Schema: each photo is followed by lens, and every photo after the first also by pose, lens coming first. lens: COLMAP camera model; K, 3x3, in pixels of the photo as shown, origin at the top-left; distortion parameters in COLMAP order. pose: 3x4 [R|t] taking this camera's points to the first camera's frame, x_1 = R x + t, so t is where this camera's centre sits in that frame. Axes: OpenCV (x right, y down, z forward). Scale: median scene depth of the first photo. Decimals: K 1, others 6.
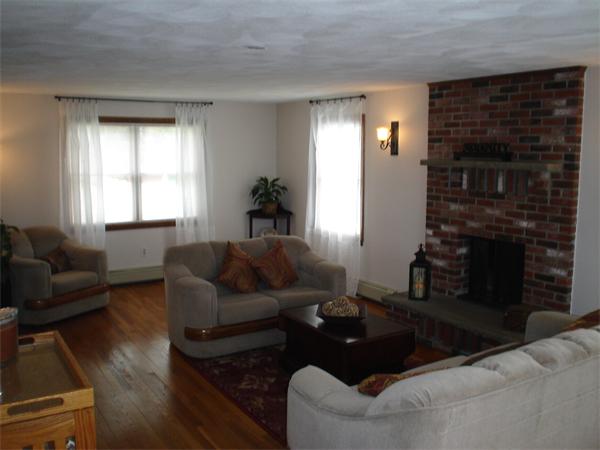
lens RADIAL K [[559.9, 0, 282.2], [0, 559.9, 226.9], [0, 0, 1]] dist [-0.090878, -0.006110]
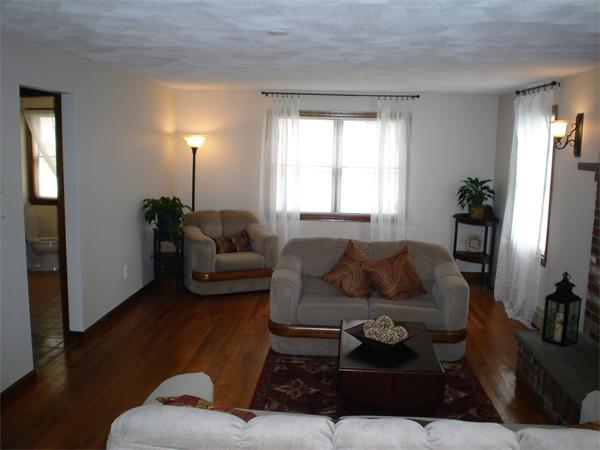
lens RADIAL K [[553.3, 0, 300.0], [0, 553.3, 225.0], [0, 0, 1]] dist [-0.108165, 0.005366]
pose [[0.816424, 0.100168, -0.568699, 0.286749], [-0.099339, 0.994521, 0.032559, -0.017046], [0.568844, 0.029912, 0.821901, 0.144741]]
